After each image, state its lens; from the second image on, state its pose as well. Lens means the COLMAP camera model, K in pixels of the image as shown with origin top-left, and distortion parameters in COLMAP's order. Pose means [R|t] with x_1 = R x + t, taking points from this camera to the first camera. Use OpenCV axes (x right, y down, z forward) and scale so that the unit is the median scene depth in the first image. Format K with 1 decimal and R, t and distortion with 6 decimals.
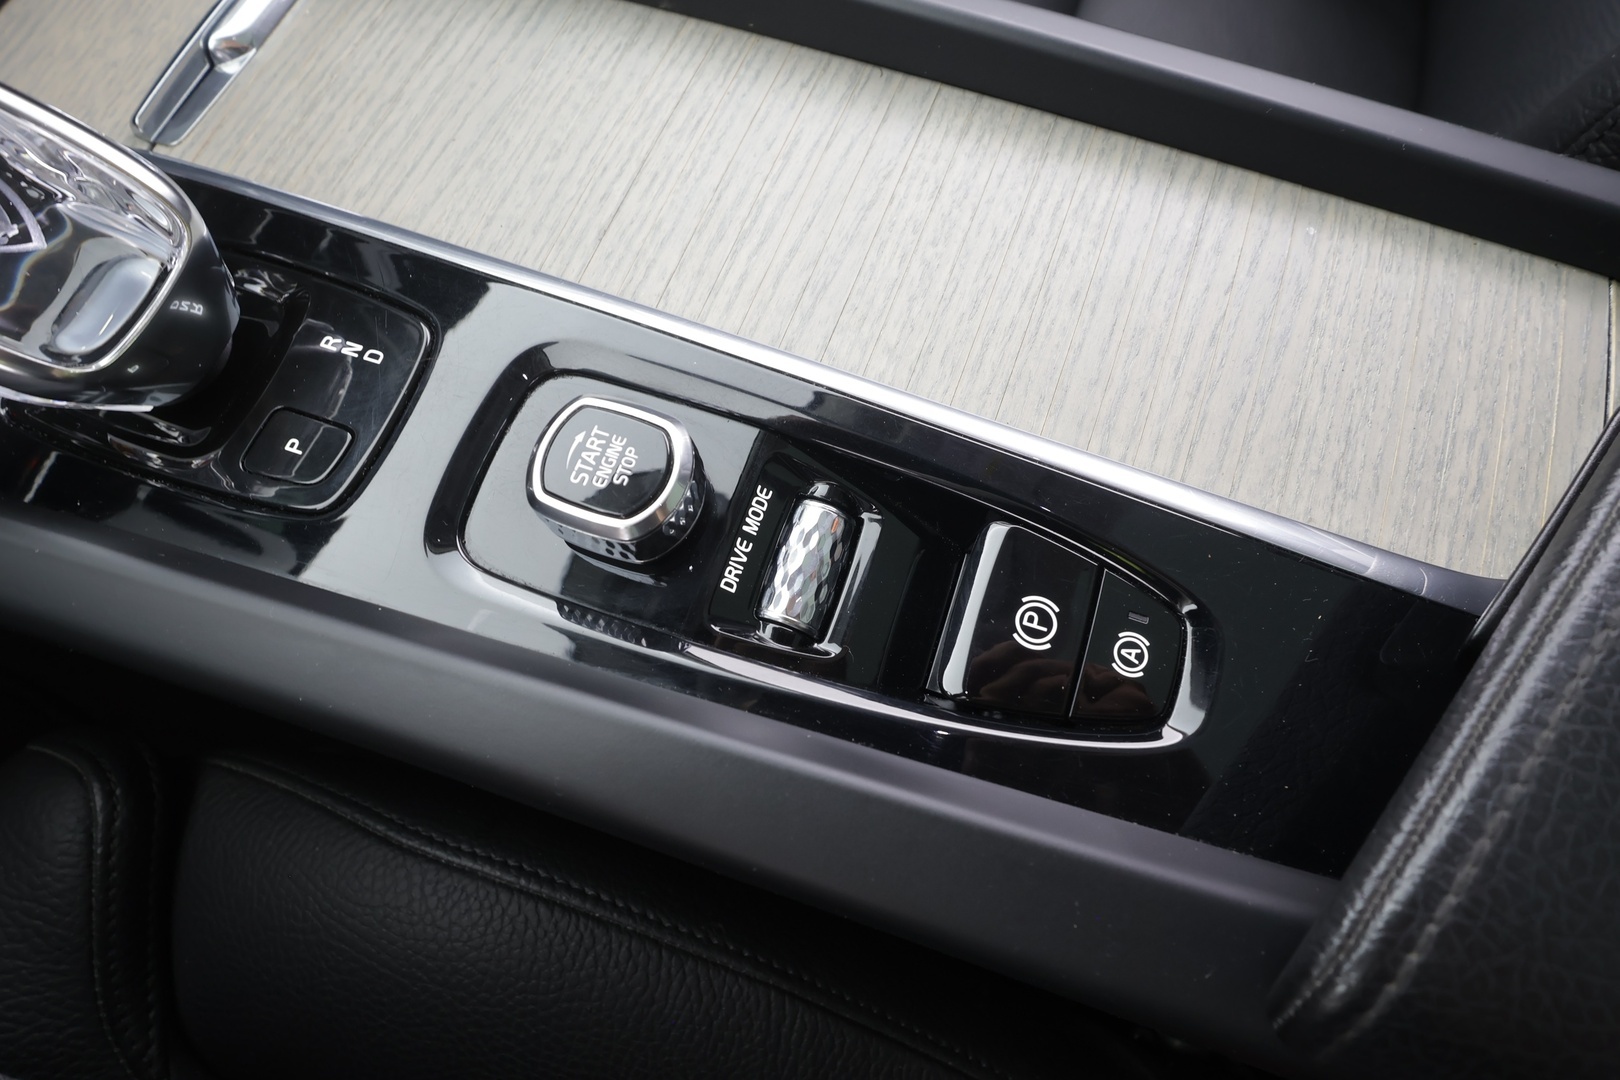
lens RADIAL K [[771.9, 0, 816.9], [0, 771.9, 545.2], [0, 0, 1]] dist [0.001709, 0.001240]
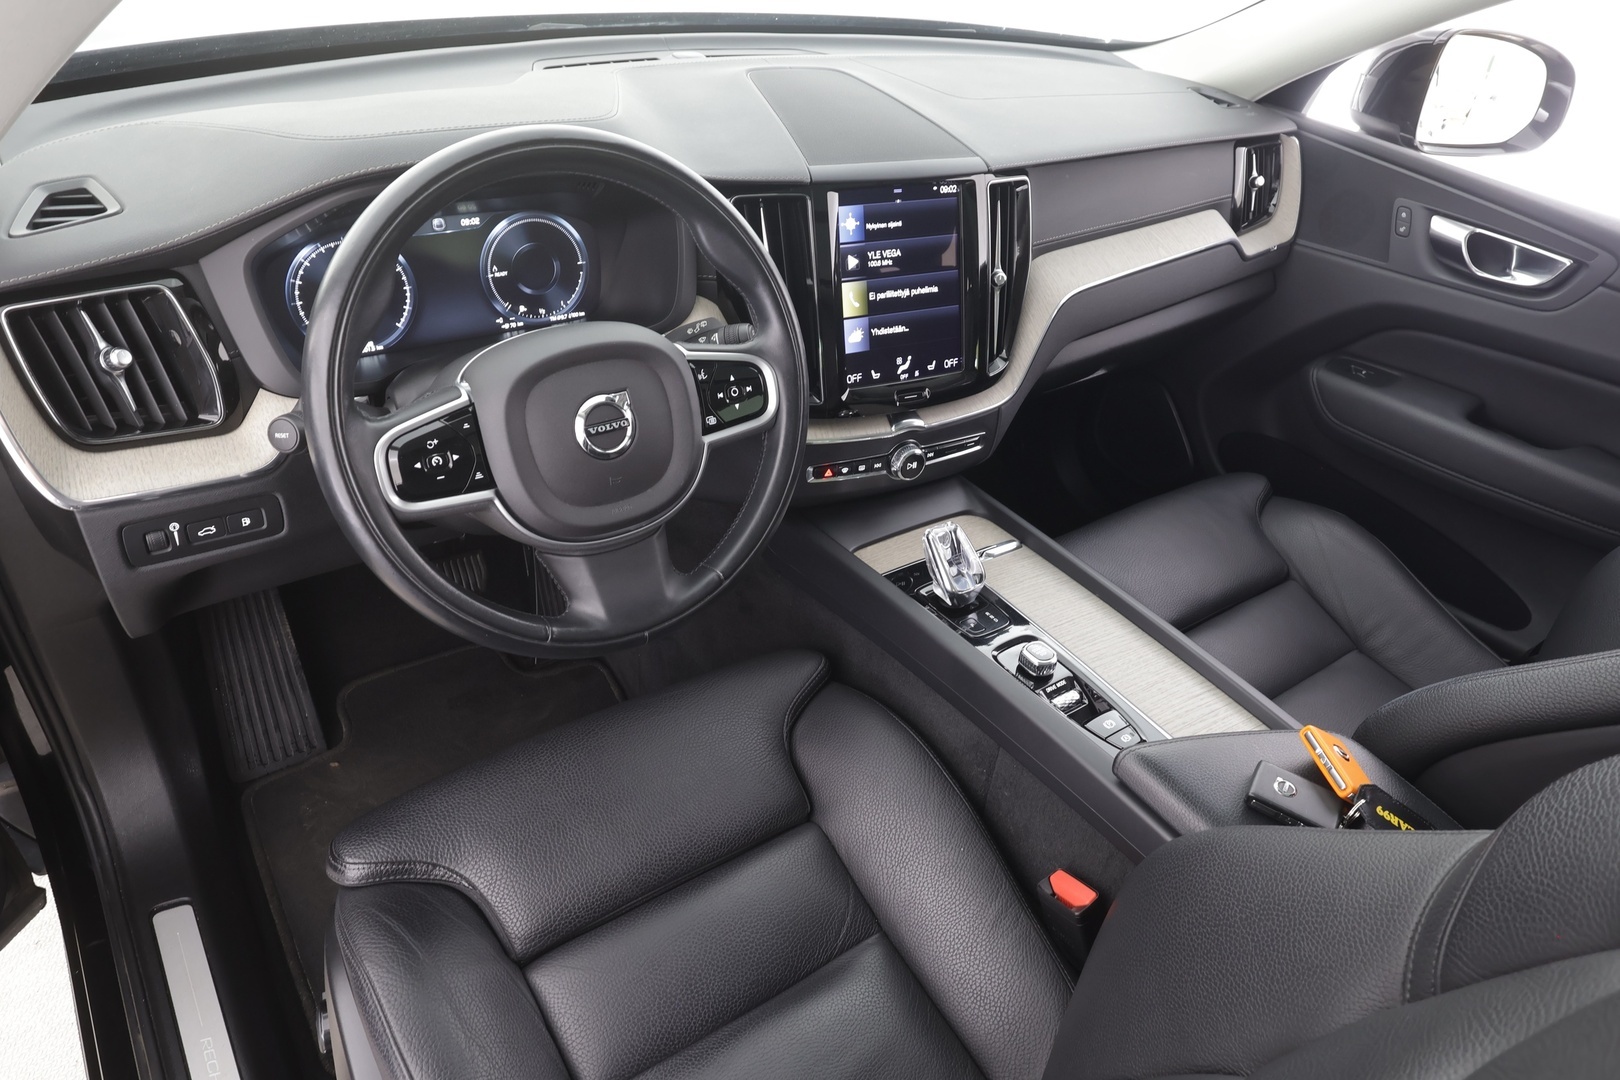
lens RADIAL K [[1070.9, 0, 817.3], [0, 1070.9, 538.3], [0, 0, 1]] dist [0.010768, 0.001250]
pose [[0.806421, 0.403797, -0.432010, 0.906869], [-0.585248, 0.649601, -0.485287, 2.627334], [0.084677, 0.644179, 0.760173, -3.495257]]
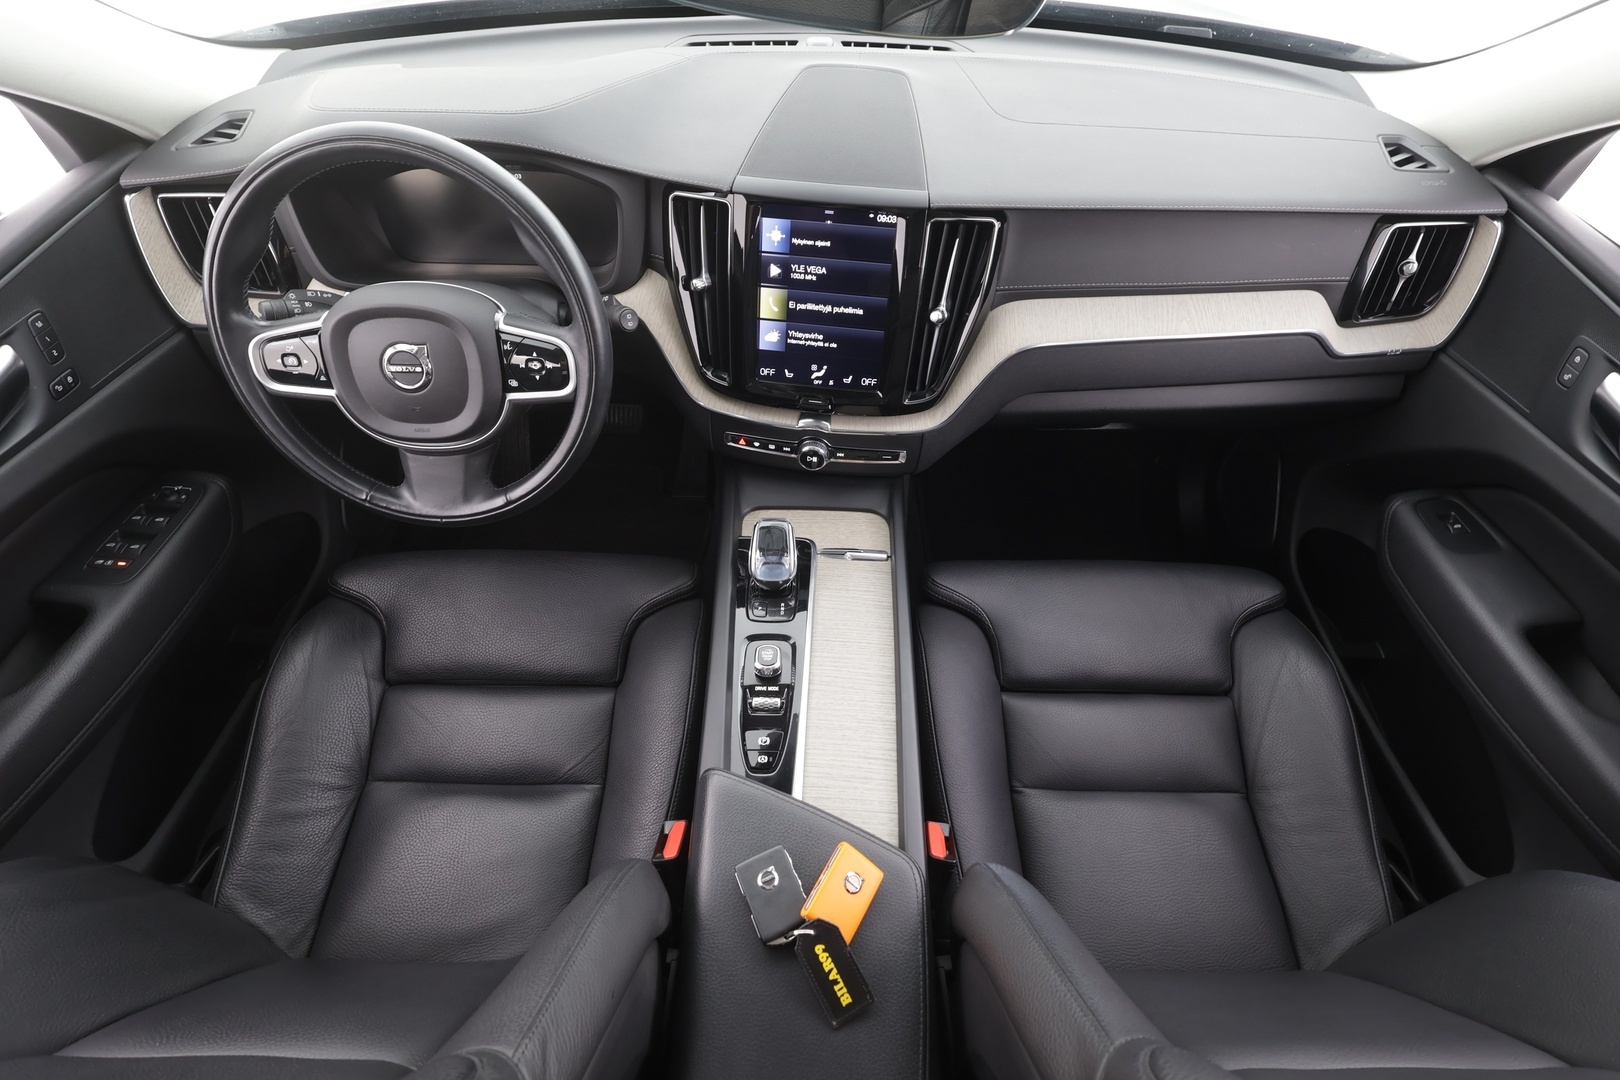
lens RADIAL K [[770.3, 0, 812.4], [0, 770.3, 545.8], [0, 0, 1]] dist [0.000926, 0.001484]
pose [[0.309608, 0.730884, -0.608236, 1.964865], [-0.909941, 0.413378, 0.033550, -0.687984], [0.275952, 0.543072, 0.793047, -2.799091]]
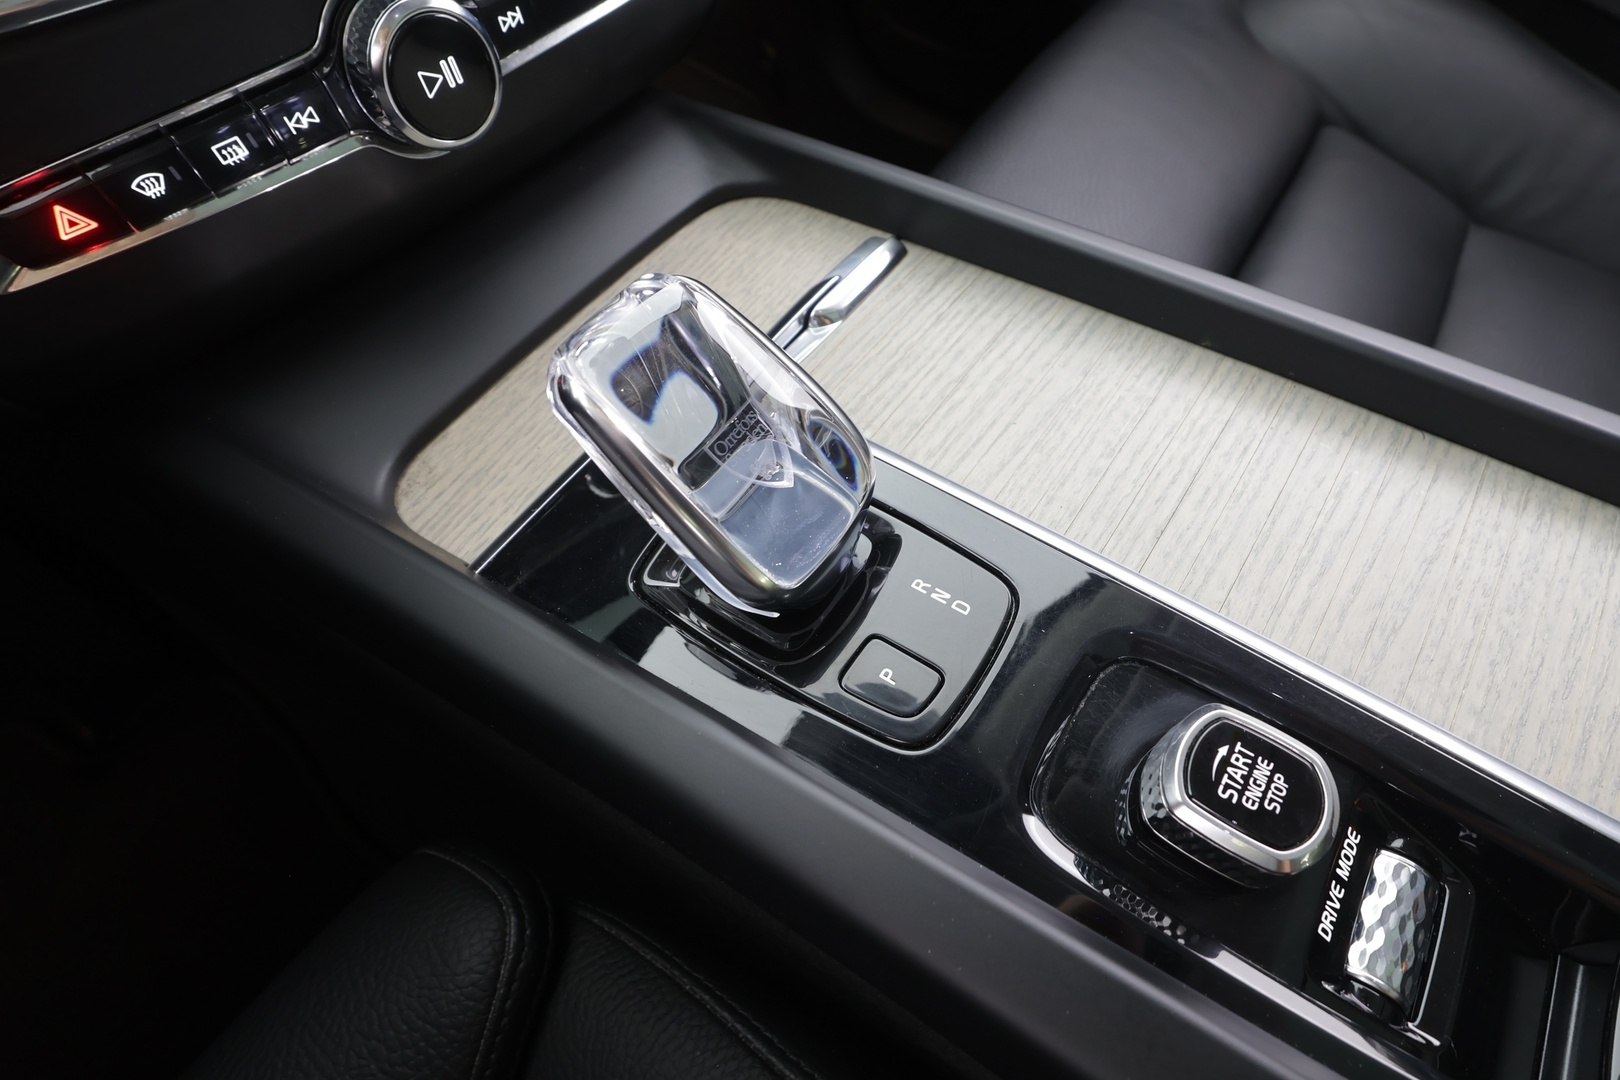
lens RADIAL K [[771.9, 0, 816.9], [0, 771.9, 545.2], [0, 0, 1]] dist [0.001709, 0.001240]
pose [[0.965329, 0.204124, -0.162703, -0.550608], [-0.237644, 0.945117, -0.224232, -0.030143], [0.108002, 0.255123, 0.960858, -0.085732]]
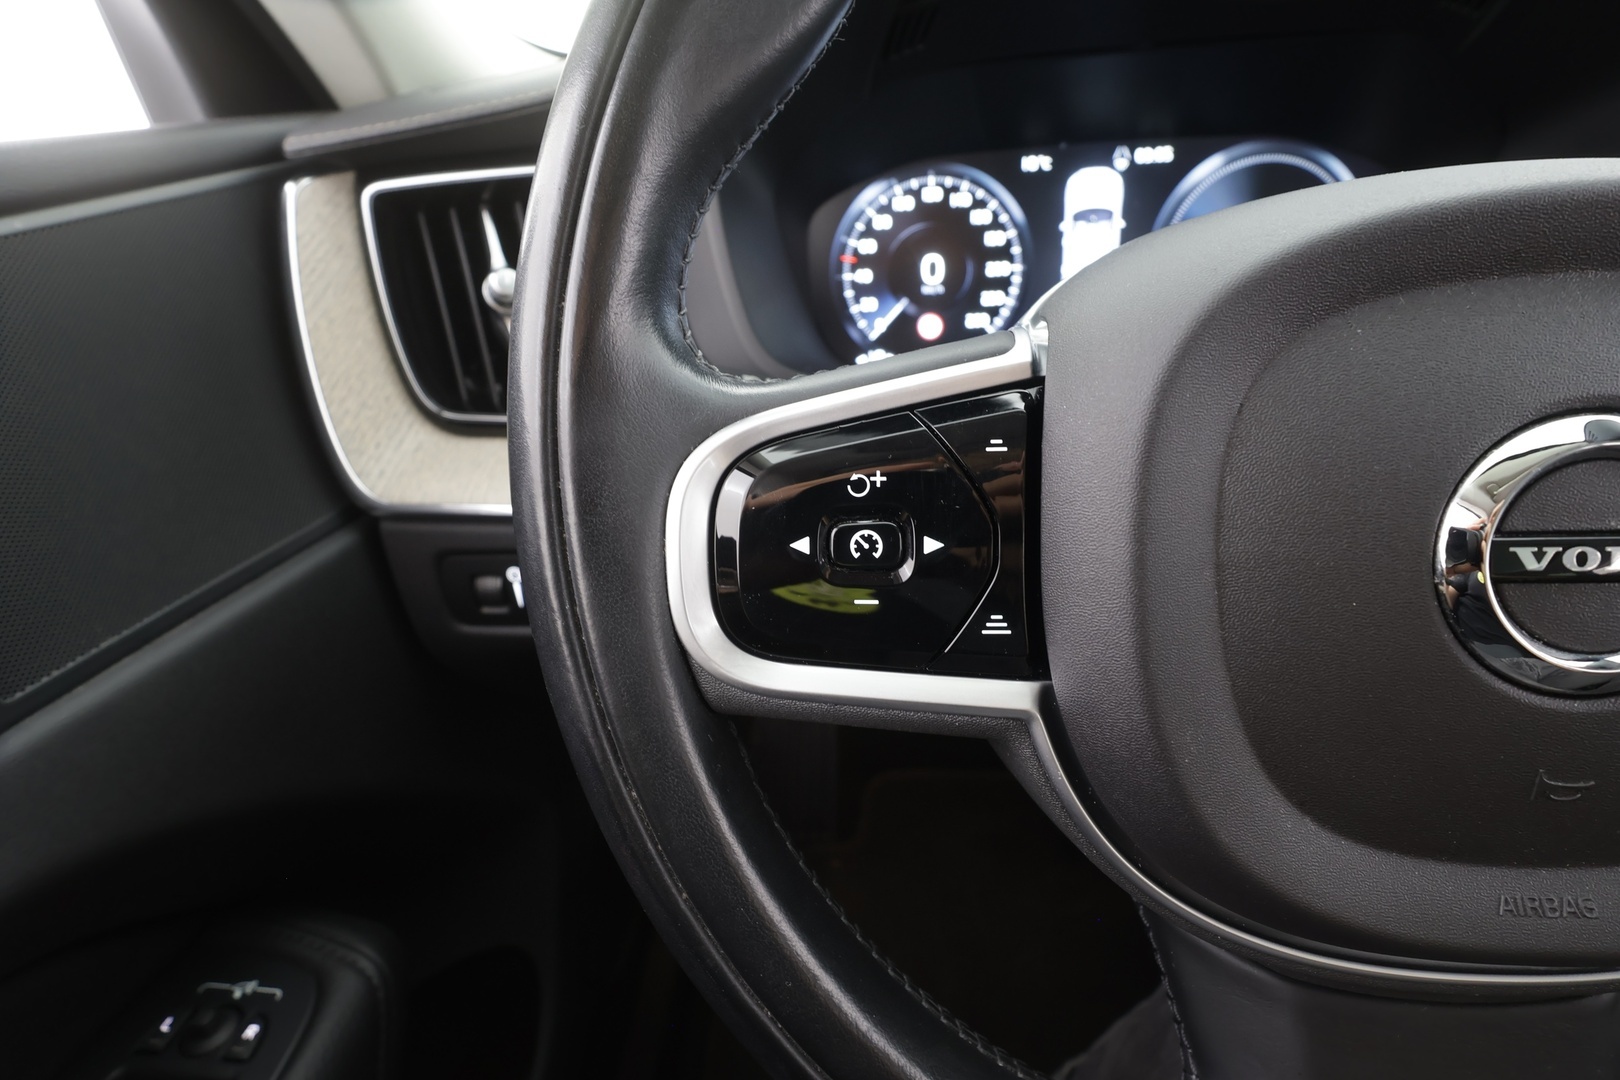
lens RADIAL K [[735.6, 0, 829.9], [0, 735.6, 579.5], [0, 0, 1]] dist [-0.033176, 0.000241]
pose [[0.277320, 0.503941, -0.818008, -1.250795], [-0.901503, 0.430905, -0.040163, 1.505902], [0.332244, 0.748575, 0.573803, -1.372784]]
